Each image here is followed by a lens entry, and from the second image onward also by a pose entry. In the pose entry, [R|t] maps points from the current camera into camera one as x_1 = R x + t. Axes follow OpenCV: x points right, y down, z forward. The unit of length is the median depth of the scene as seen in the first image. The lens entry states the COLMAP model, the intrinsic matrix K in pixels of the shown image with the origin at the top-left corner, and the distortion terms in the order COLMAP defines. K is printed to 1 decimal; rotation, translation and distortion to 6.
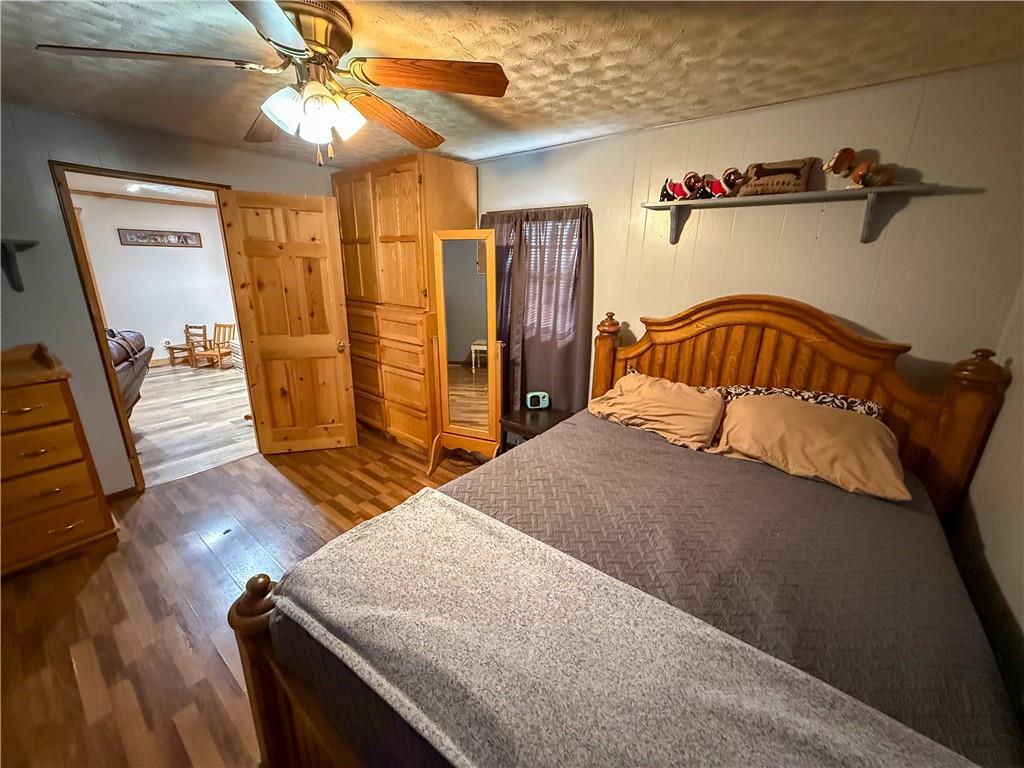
lens RADIAL K [[405.8, 0, 504.4], [0, 405.8, 383.7], [0, 0, 1]] dist [0.000379, -0.000032]
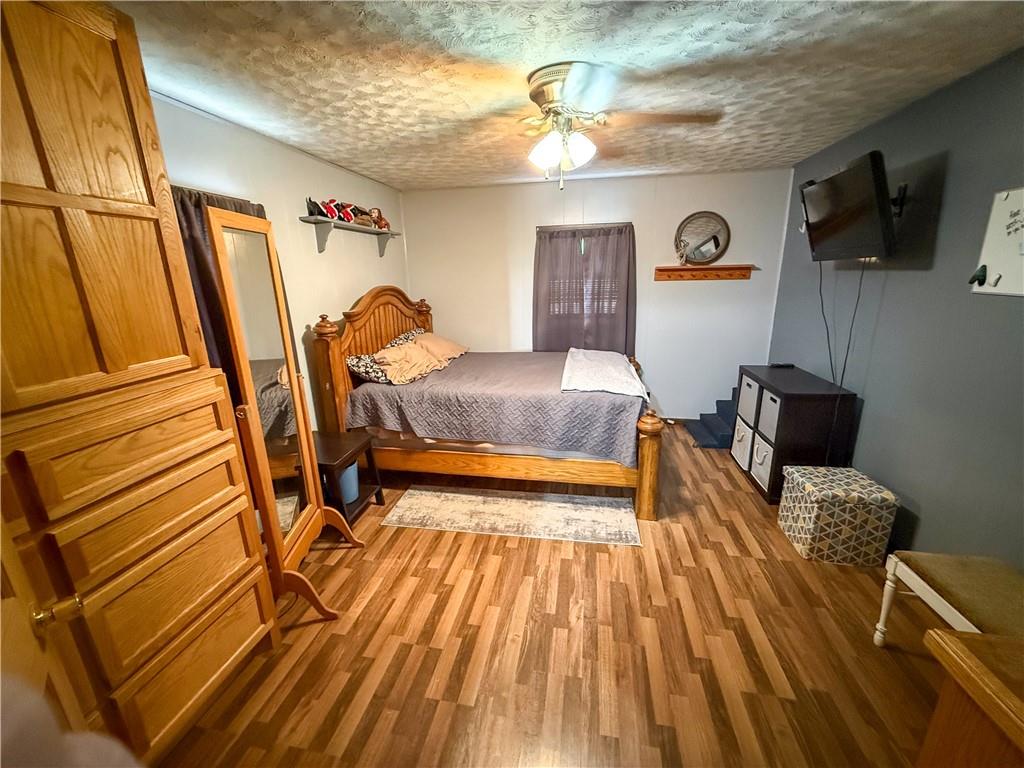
lens RADIAL K [[406.5, 0, 517.7], [0, 406.5, 381.5], [0, 0, 1]] dist [0.001062, 0.000225]
pose [[-0.486002, -0.231488, 0.842743, -1.018448], [0.266573, 0.879067, 0.395196, -0.339910], [-0.832311, 0.416718, -0.365520, 1.147610]]
